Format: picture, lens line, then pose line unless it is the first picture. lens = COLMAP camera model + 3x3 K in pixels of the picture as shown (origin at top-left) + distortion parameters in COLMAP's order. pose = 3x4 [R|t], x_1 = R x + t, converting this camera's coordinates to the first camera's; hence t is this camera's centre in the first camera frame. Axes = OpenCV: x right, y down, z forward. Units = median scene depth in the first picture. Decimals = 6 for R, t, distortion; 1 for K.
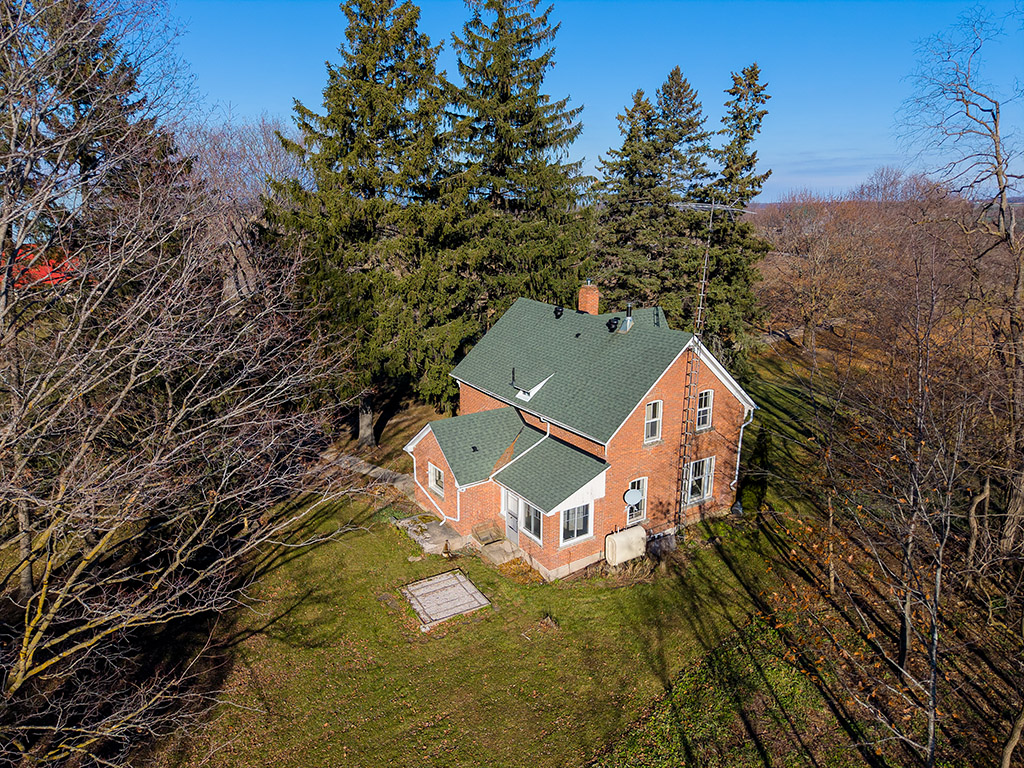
lens RADIAL K [[695.4, 0, 510.7], [0, 695.4, 377.9], [0, 0, 1]] dist [0.016779, -0.012431]
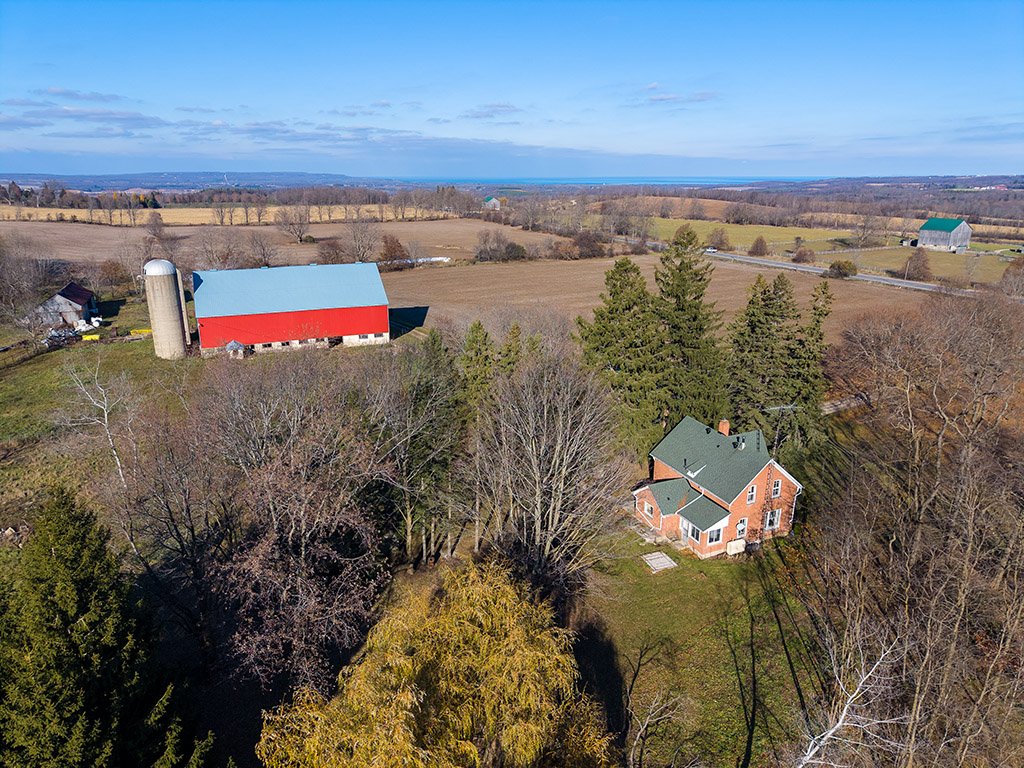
lens RADIAL K [[695.4, 0, 509.9], [0, 695.4, 388.1], [0, 0, 1]] dist [0.016779, -0.012431]
pose [[0.984822, 0.046487, -0.167225, -0.207784], [-0.037614, 0.997731, 0.055843, -0.381066], [0.169441, -0.048706, 0.984336, -1.360419]]
